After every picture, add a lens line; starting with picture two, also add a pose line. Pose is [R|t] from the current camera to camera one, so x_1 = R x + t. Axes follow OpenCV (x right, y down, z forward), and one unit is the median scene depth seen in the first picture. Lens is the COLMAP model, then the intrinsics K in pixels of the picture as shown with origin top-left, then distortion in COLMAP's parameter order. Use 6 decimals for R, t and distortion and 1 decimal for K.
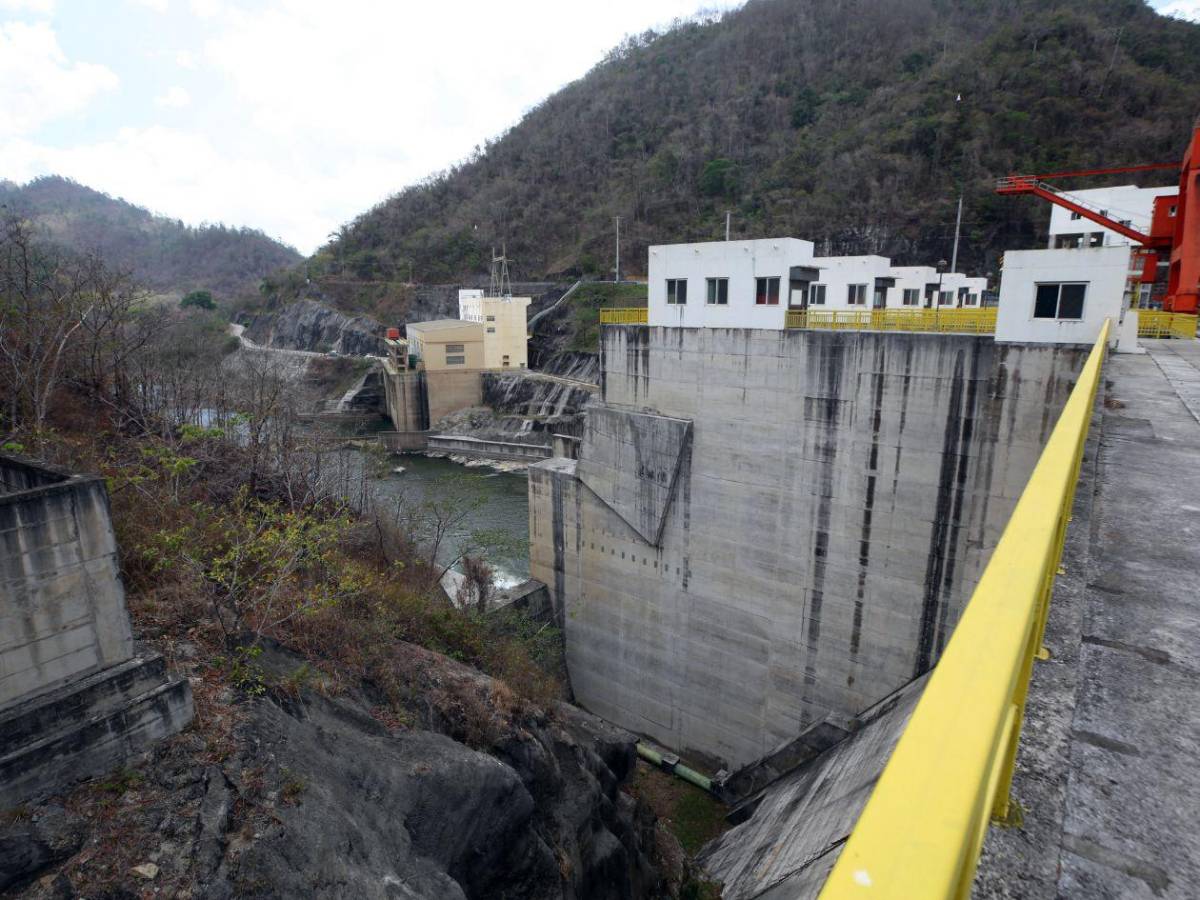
lens RADIAL K [[677.5, 0, 600.0], [0, 677.5, 450.0], [0, 0, 1]] dist [-0.036556, 0.002044]
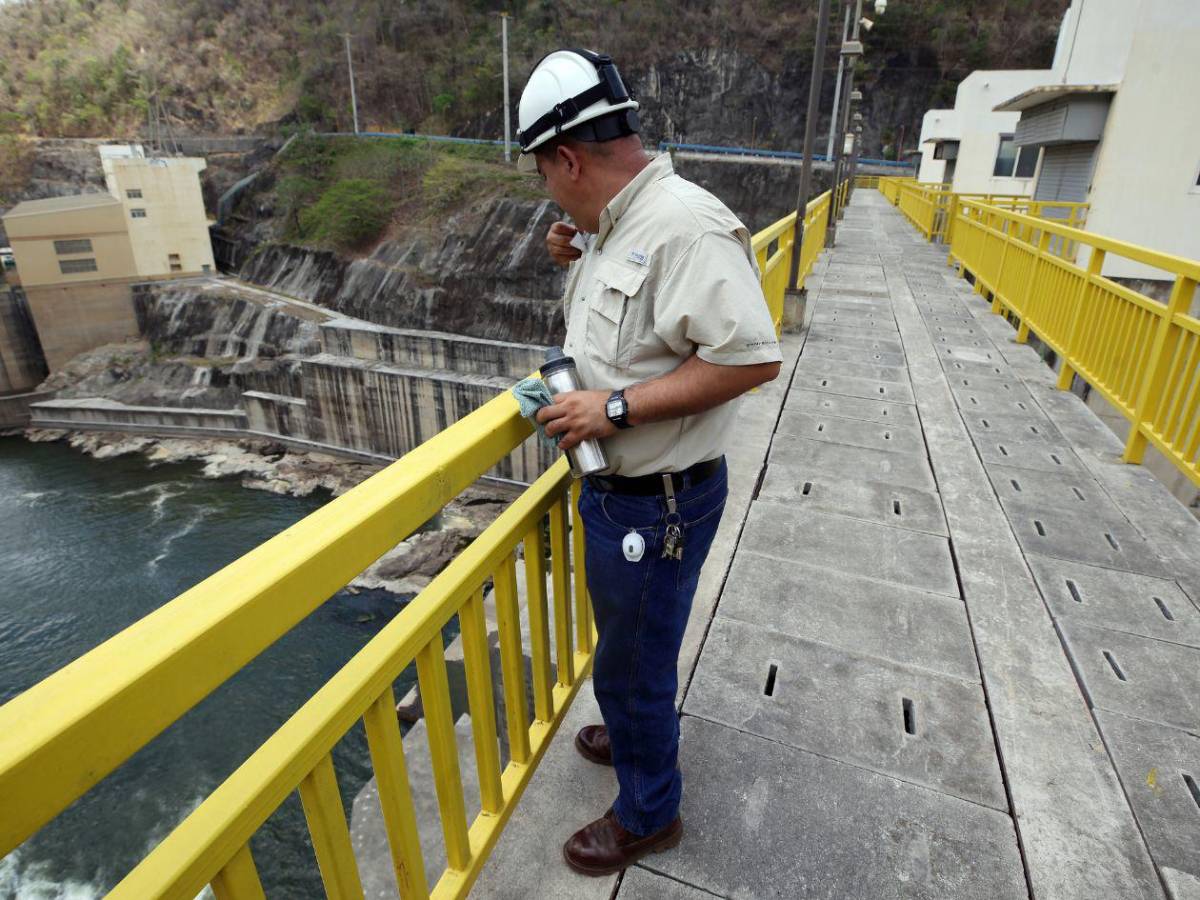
lens RADIAL K [[677.5, 0, 600.0], [0, 677.5, 450.0], [0, 0, 1]] dist [-0.036556, 0.002044]
pose [[0.957618, -0.099890, 0.270168, 0.062617], [0.049005, 0.980768, 0.188924, -0.063446], [-0.283844, -0.167677, 0.944096, 0.294048]]
